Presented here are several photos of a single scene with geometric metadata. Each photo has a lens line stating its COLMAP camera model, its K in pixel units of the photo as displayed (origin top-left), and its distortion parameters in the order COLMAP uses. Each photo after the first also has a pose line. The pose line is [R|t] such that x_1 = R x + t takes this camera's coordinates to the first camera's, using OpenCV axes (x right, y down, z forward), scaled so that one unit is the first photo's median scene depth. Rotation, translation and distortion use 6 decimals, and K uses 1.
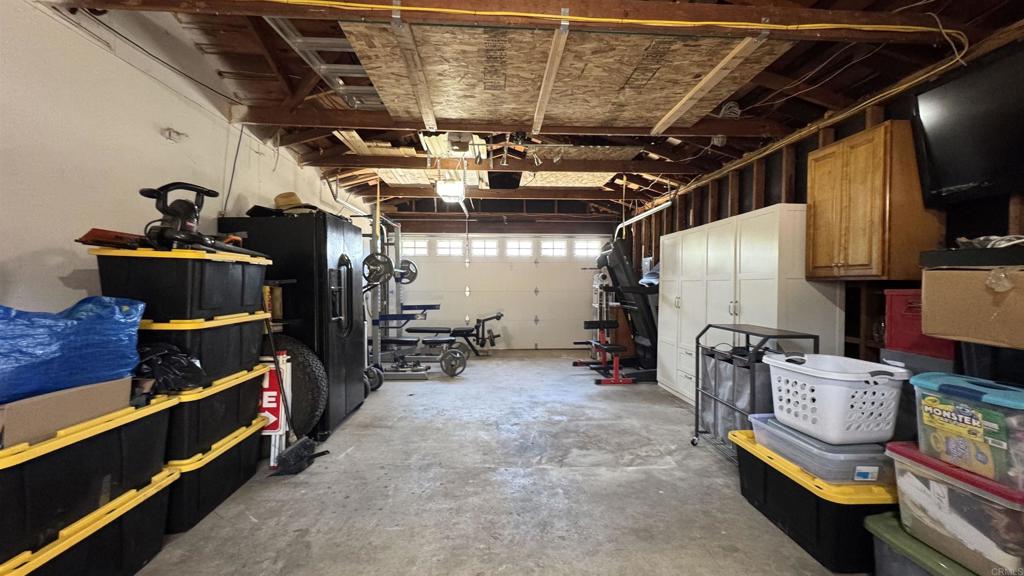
lens RADIAL K [[408.3, 0, 513.3], [0, 408.3, 287.9], [0, 0, 1]] dist [-0.008414, 0.001161]
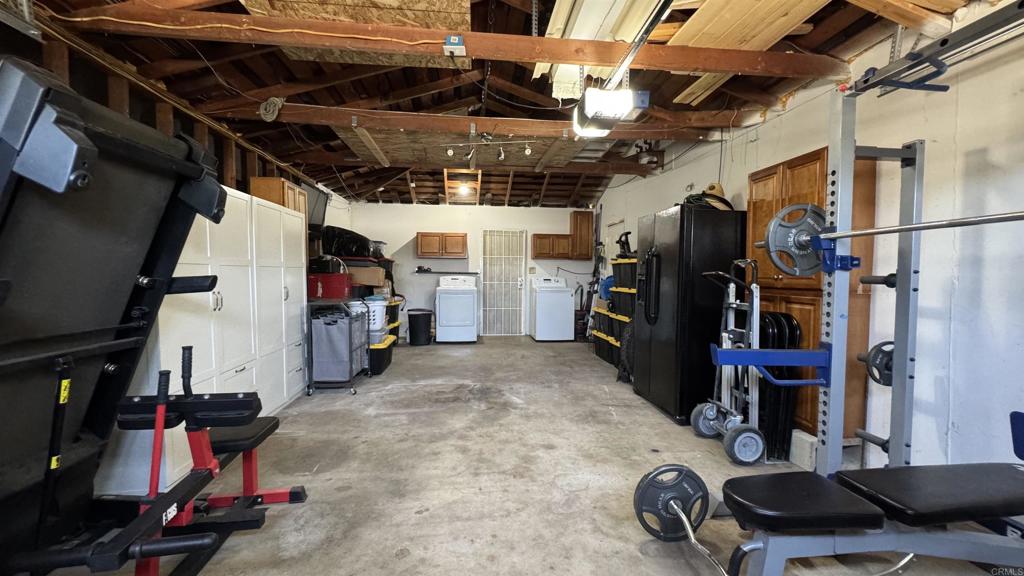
lens RADIAL K [[408.3, 0, 515.3], [0, 408.3, 288.6], [0, 0, 1]] dist [-0.008414, 0.001161]
pose [[-0.998461, -0.002081, -0.055415, -0.001580], [-0.004656, 0.998914, 0.046368, -0.016808], [0.055258, 0.046554, -0.997386, 1.881298]]
